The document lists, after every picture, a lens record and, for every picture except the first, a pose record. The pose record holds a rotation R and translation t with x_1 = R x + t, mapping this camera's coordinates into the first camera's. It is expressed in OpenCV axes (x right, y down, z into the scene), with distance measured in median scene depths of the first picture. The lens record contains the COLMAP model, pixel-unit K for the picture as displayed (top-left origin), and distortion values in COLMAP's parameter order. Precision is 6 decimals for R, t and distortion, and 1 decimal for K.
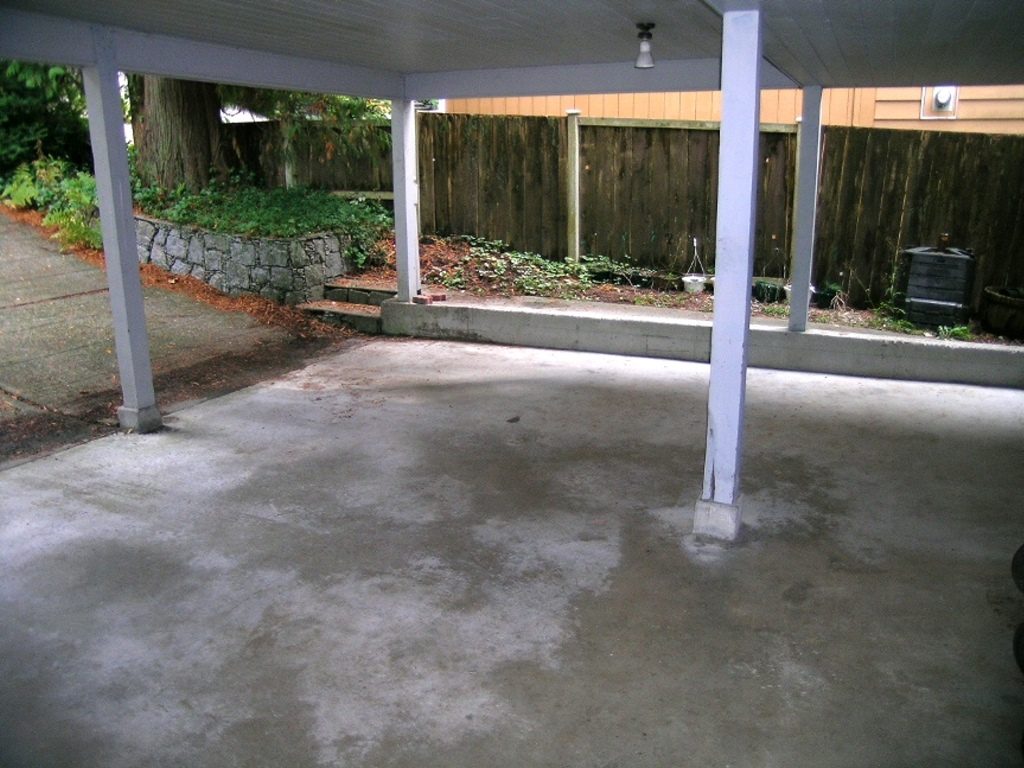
lens RADIAL K [[847.9, 0, 530.8], [0, 847.9, 386.0], [0, 0, 1]] dist [-0.165711, 0.142155]
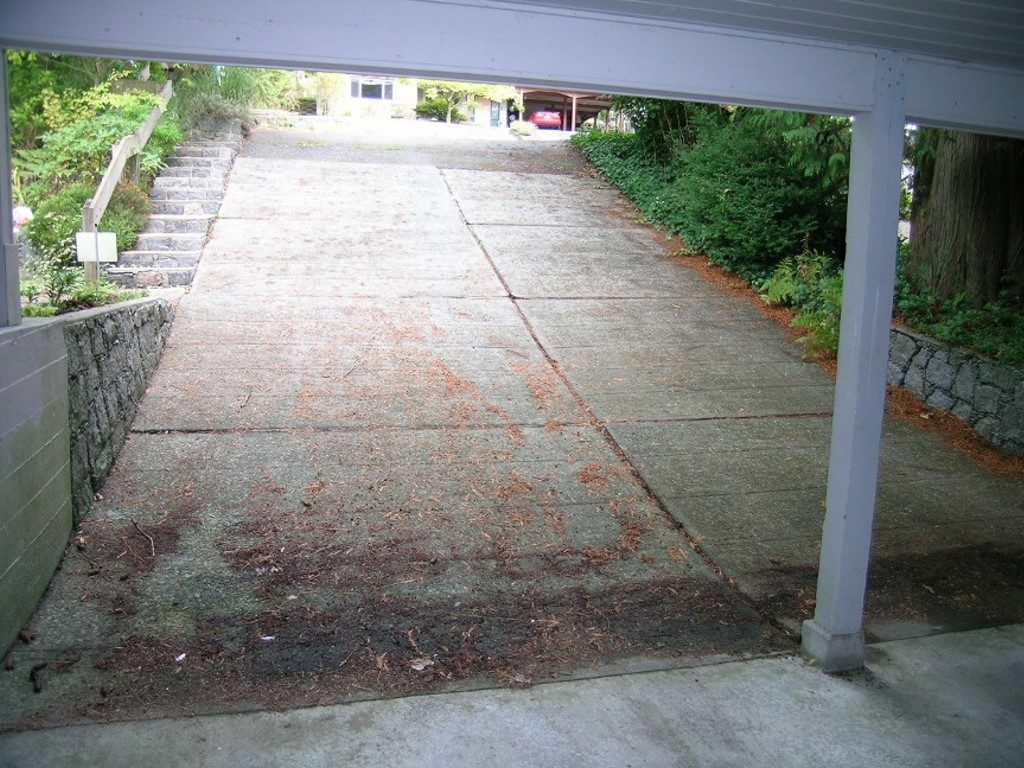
lens RADIAL K [[847.9, 0, 530.8], [0, 847.9, 386.0], [0, 0, 1]] dist [-0.165711, 0.142155]
pose [[0.649555, 0.136479, -0.747965, -0.099109], [-0.226105, 0.973925, -0.018647, -0.054408], [0.725916, 0.181231, 0.663476, 0.206571]]
